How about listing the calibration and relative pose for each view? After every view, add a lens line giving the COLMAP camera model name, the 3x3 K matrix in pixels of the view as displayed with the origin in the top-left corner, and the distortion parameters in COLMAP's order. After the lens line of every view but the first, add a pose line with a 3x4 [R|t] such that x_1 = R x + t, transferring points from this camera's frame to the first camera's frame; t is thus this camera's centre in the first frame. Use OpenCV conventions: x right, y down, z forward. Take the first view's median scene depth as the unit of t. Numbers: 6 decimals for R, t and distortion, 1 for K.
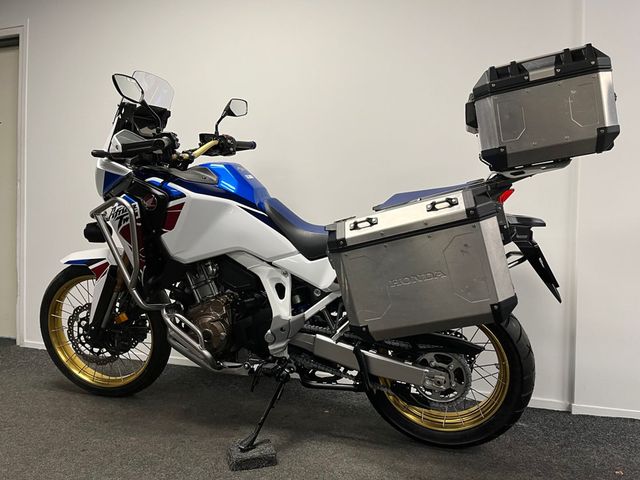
lens RADIAL K [[484.7, 0, 320.2], [0, 484.7, 237.3], [0, 0, 1]] dist [0.044149, -0.050314]
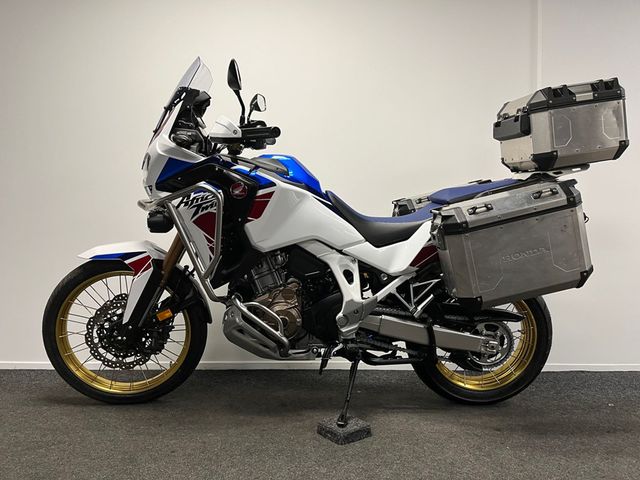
lens RADIAL K [[484.7, 0, 317.4], [0, 484.7, 237.7], [0, 0, 1]] dist [0.044149, -0.050314]
pose [[0.942798, -0.005865, 0.333312, -0.521850], [0.012275, 0.999778, -0.017130, 0.043435], [-0.333138, 0.020242, 0.942661, 0.014914]]
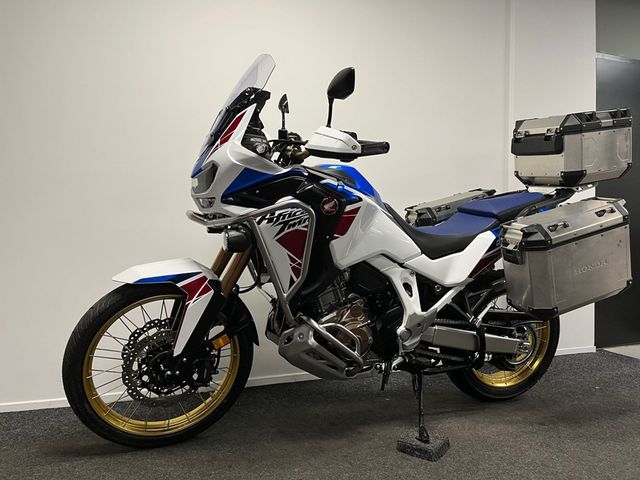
lens RADIAL K [[484.7, 0, 317.0], [0, 484.7, 234.8], [0, 0, 1]] dist [0.044149, -0.050314]
pose [[0.804755, -0.025802, 0.593046, -0.904758], [0.024267, 0.999650, 0.010562, -0.027114], [-0.593111, 0.005891, 0.805099, 0.268797]]
